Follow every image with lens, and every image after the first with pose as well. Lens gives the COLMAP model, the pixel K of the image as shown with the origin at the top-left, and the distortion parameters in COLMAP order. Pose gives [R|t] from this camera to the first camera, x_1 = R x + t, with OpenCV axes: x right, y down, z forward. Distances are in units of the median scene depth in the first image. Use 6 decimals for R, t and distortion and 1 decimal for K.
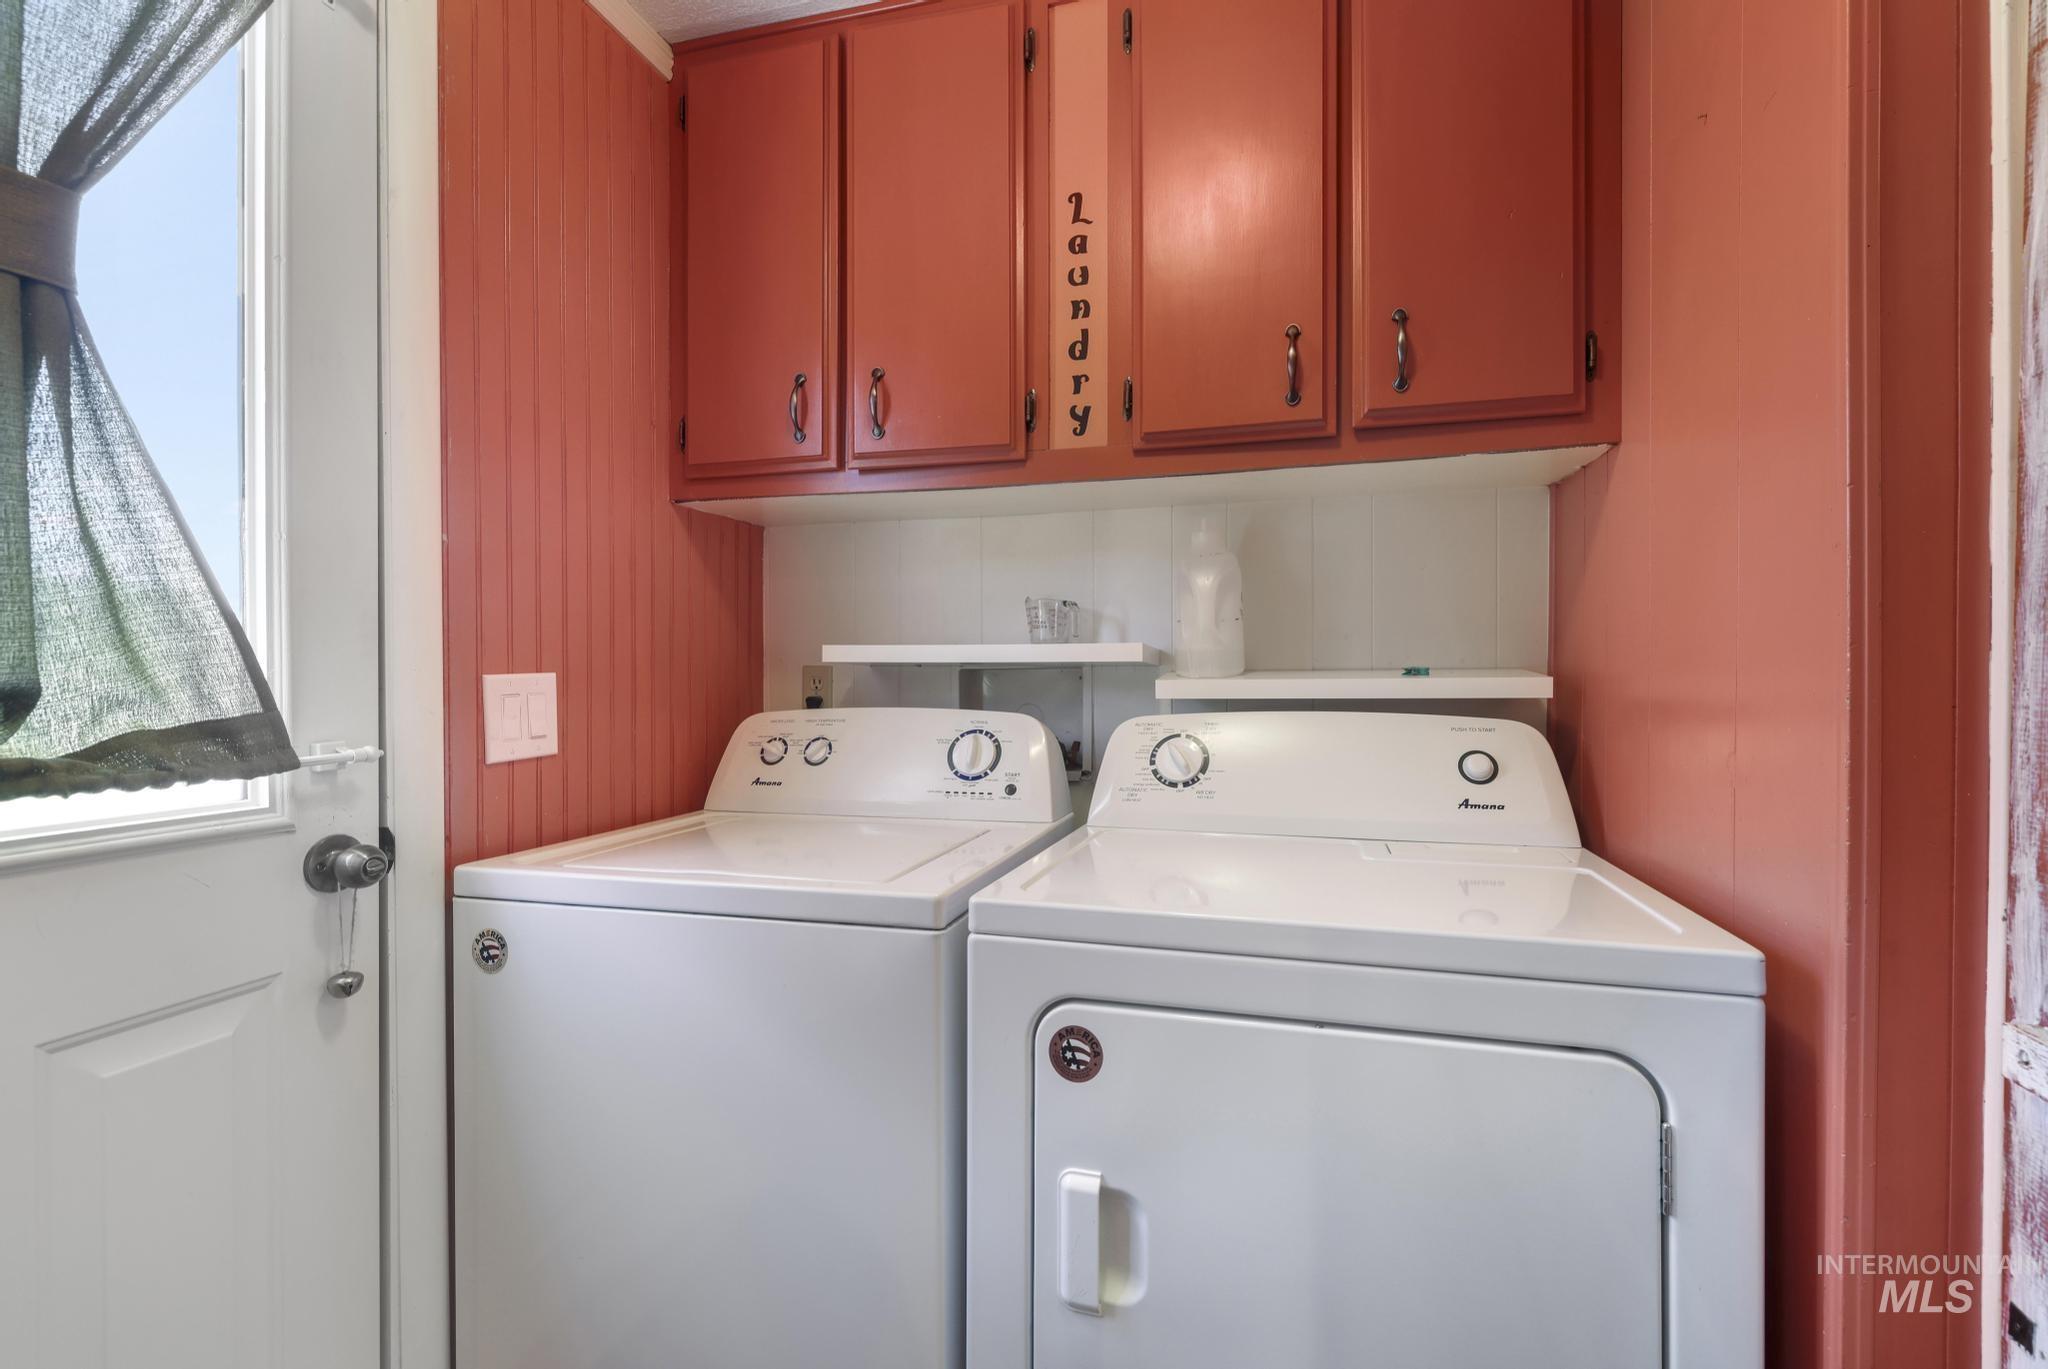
lens RADIAL K [[882.8, 0, 1024.0], [0, 882.8, 684.5], [0, 0, 1]] dist [-0.000483, -0.000026]
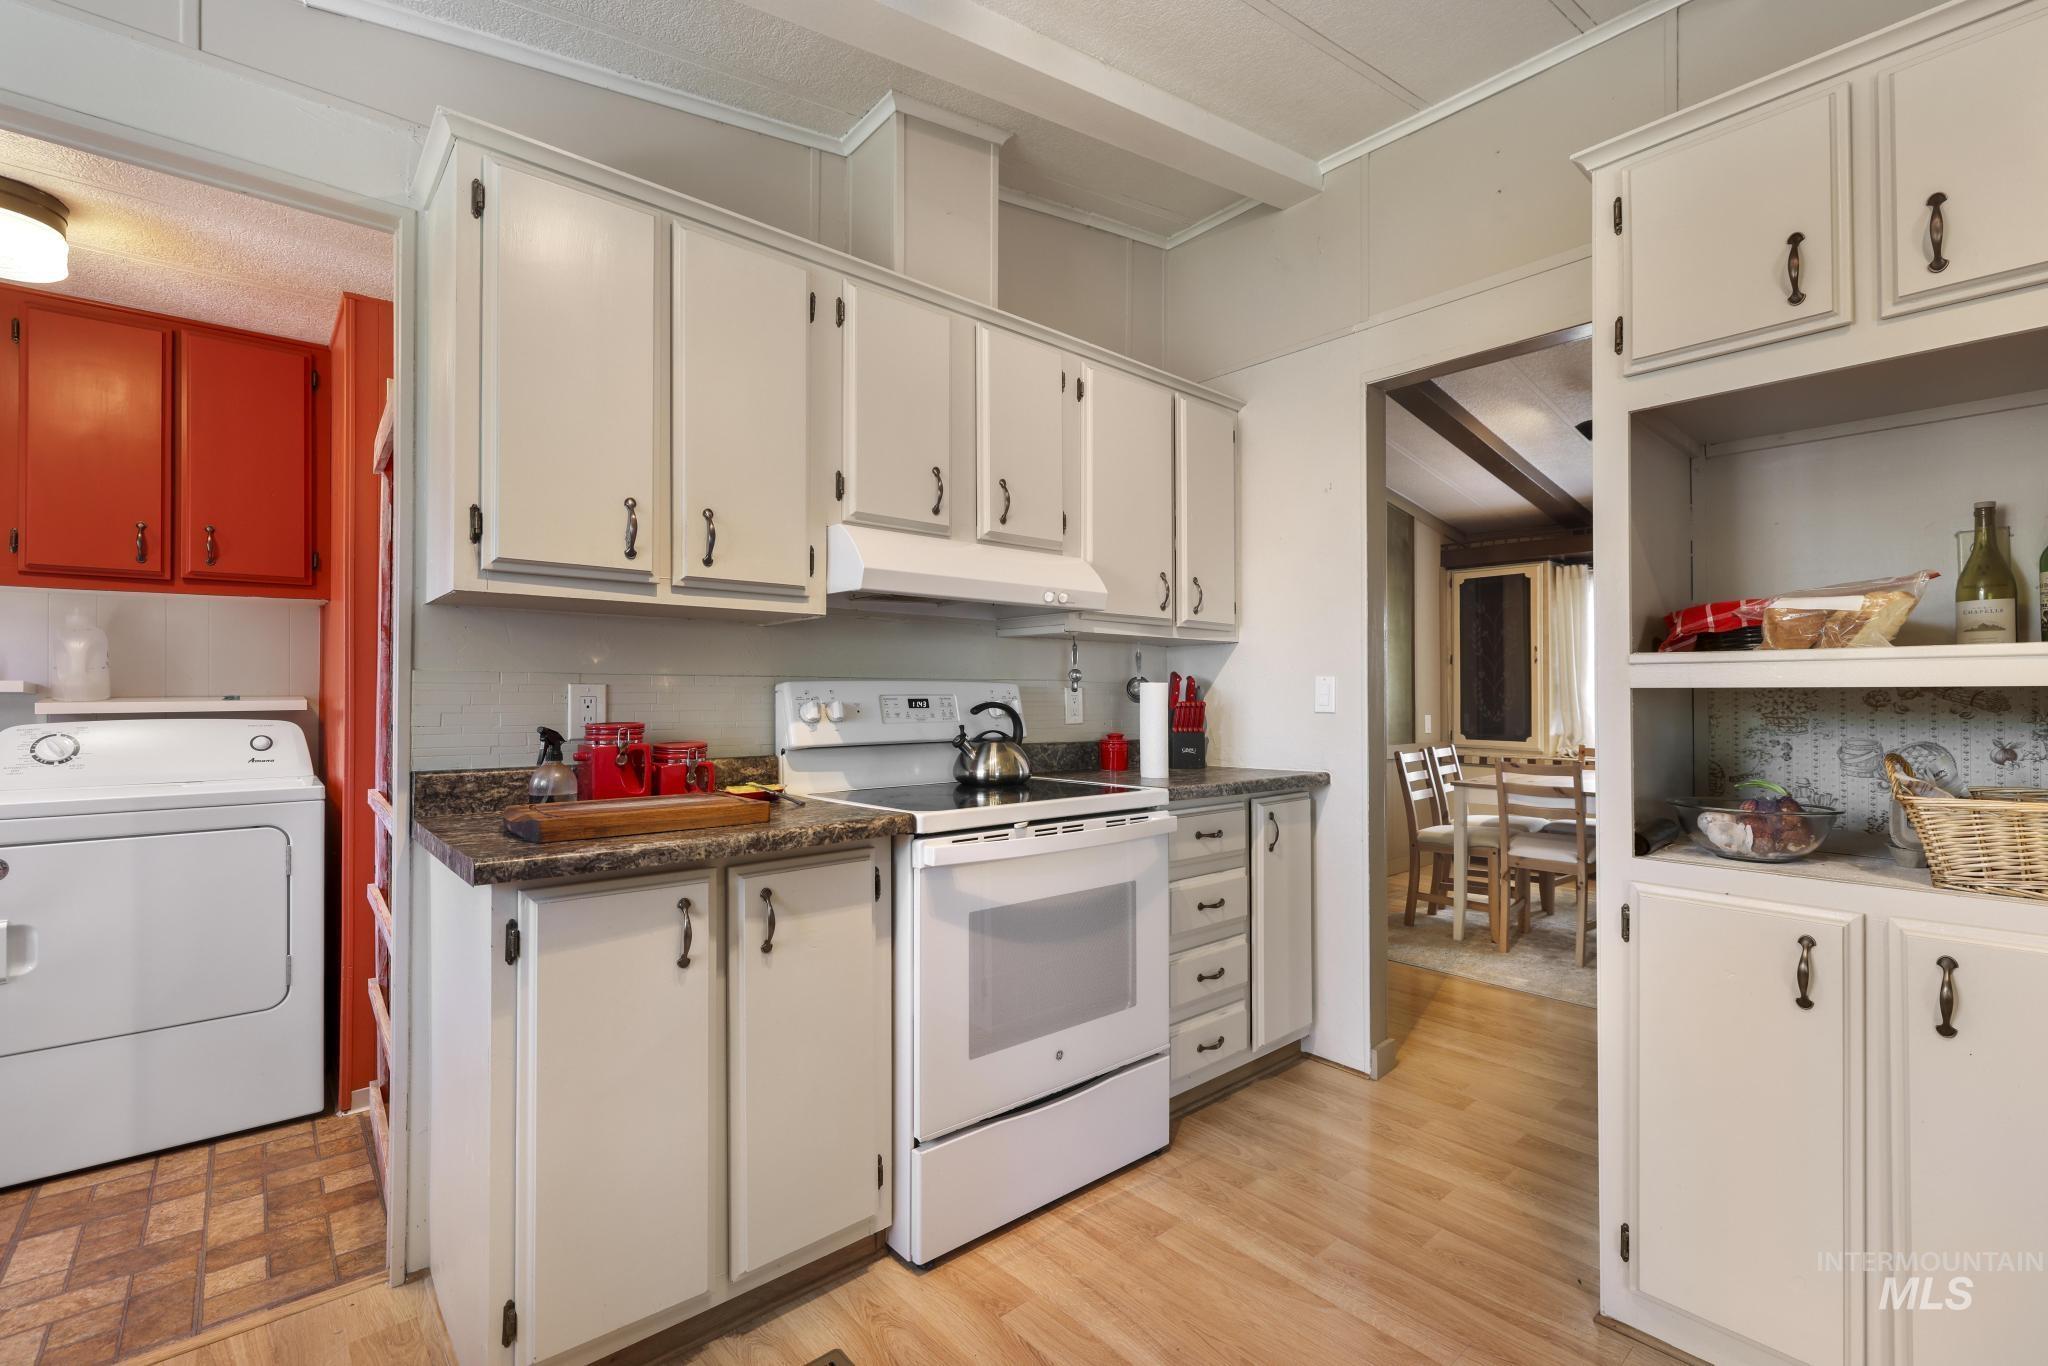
lens RADIAL K [[902.4, 0, 1034.8], [0, 902.4, 689.6], [0, 0, 1]] dist [-0.000064, -0.000111]
pose [[0.531625, 0.007931, 0.846943, -0.307180], [0.012914, 0.999764, -0.017468, 0.025533], [-0.846881, 0.020224, 0.531397, -1.594635]]
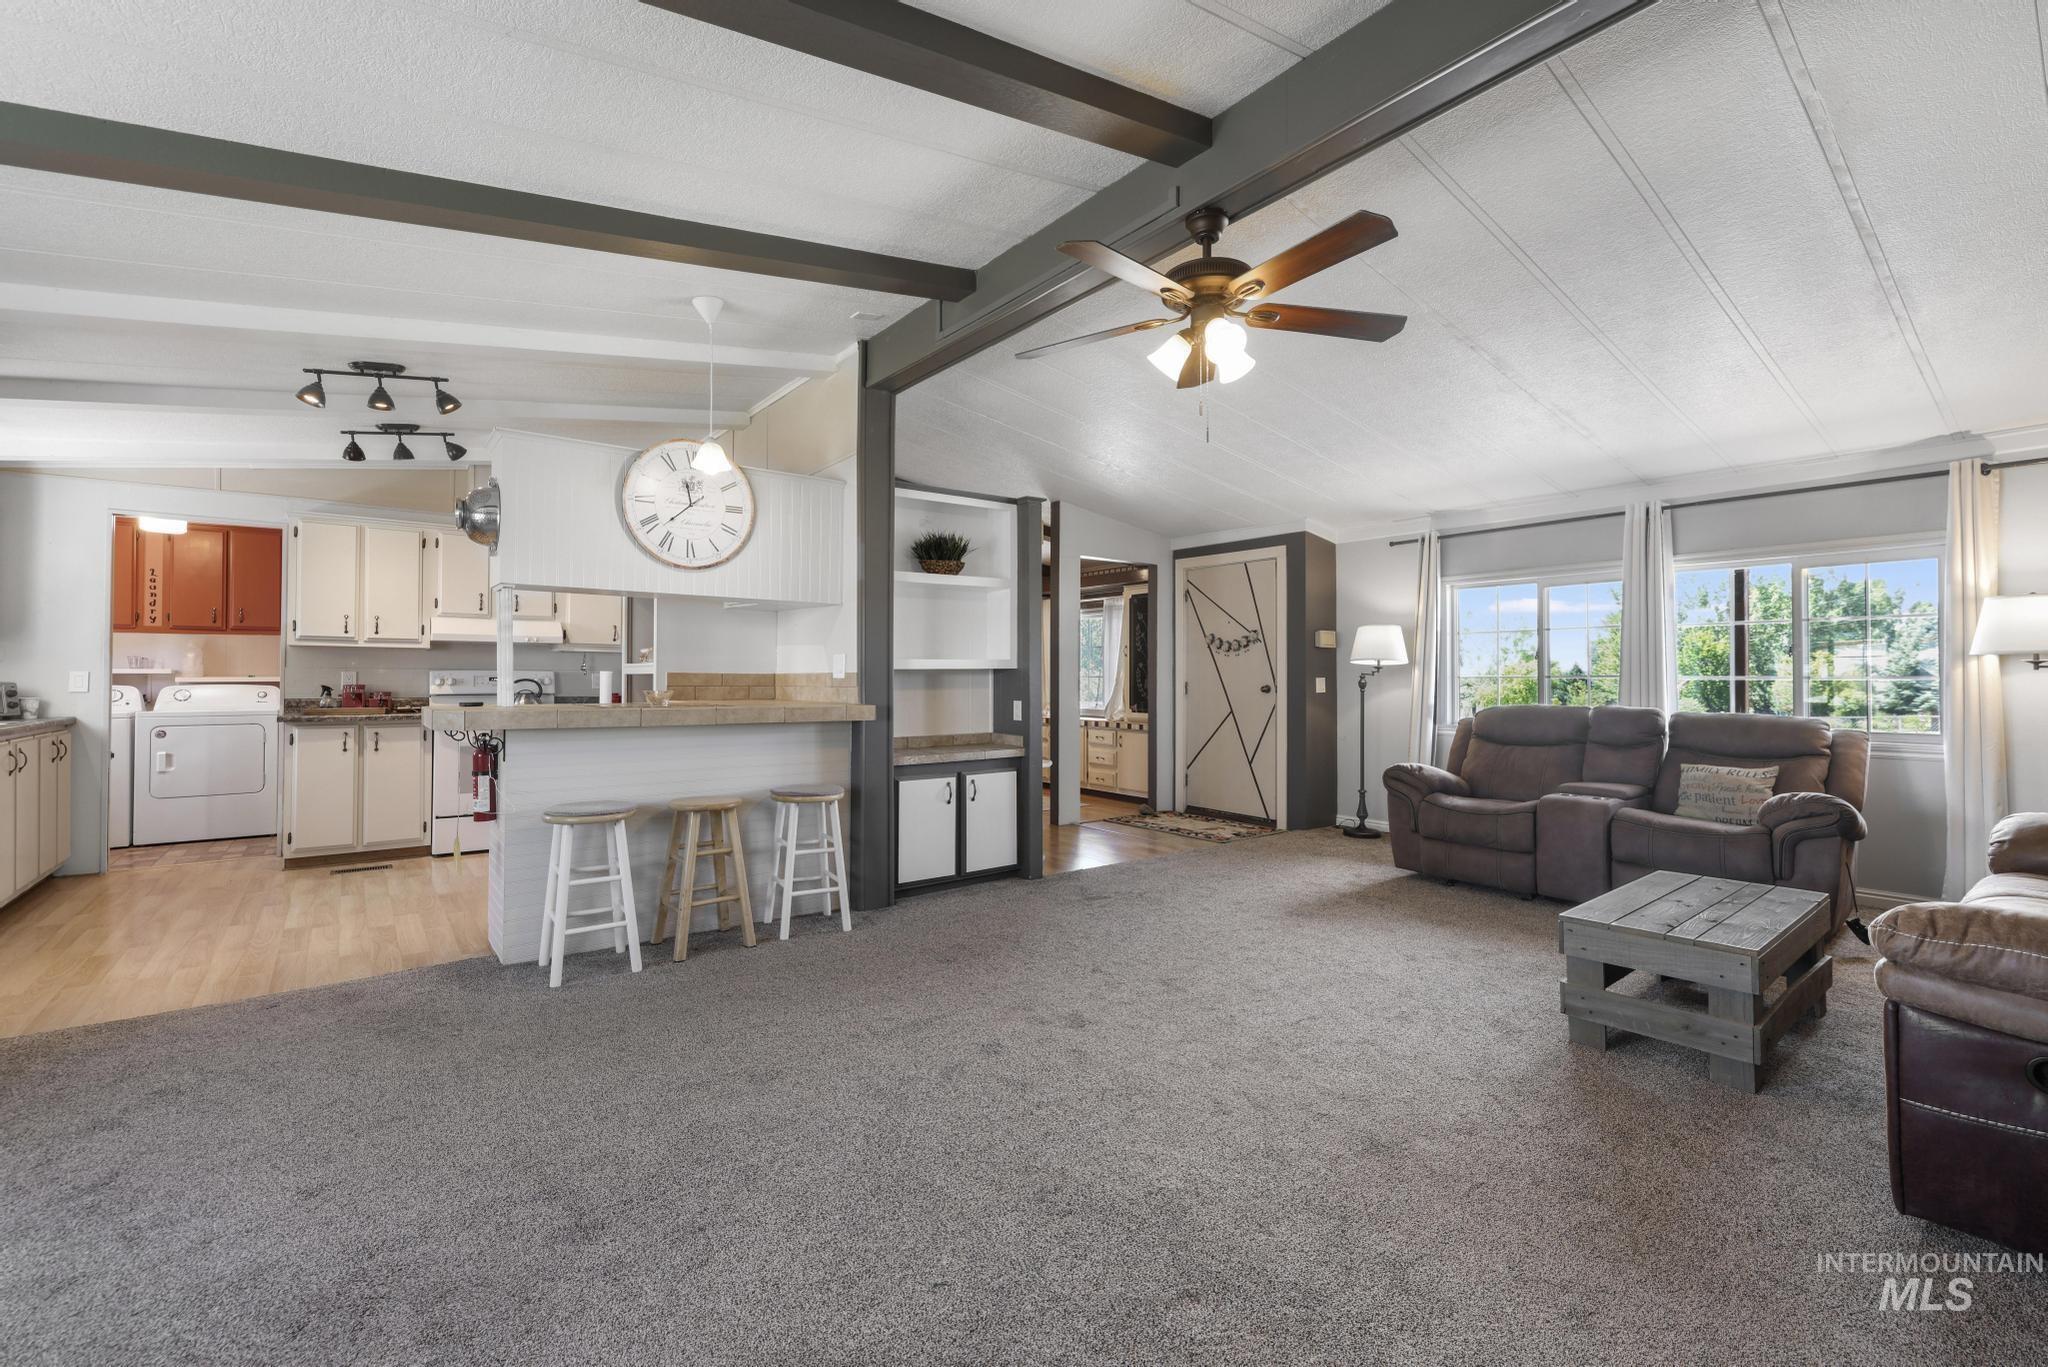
lens RADIAL K [[861.0, 0, 1019.5], [0, 861.0, 671.9], [0, 0, 1]] dist [0.000153, -0.000009]
pose [[0.582417, 0.011083, 0.812814, -0.924541], [0.008597, 0.999767, -0.019793, 0.090855], [-0.812844, 0.018515, 0.582186, -5.117161]]
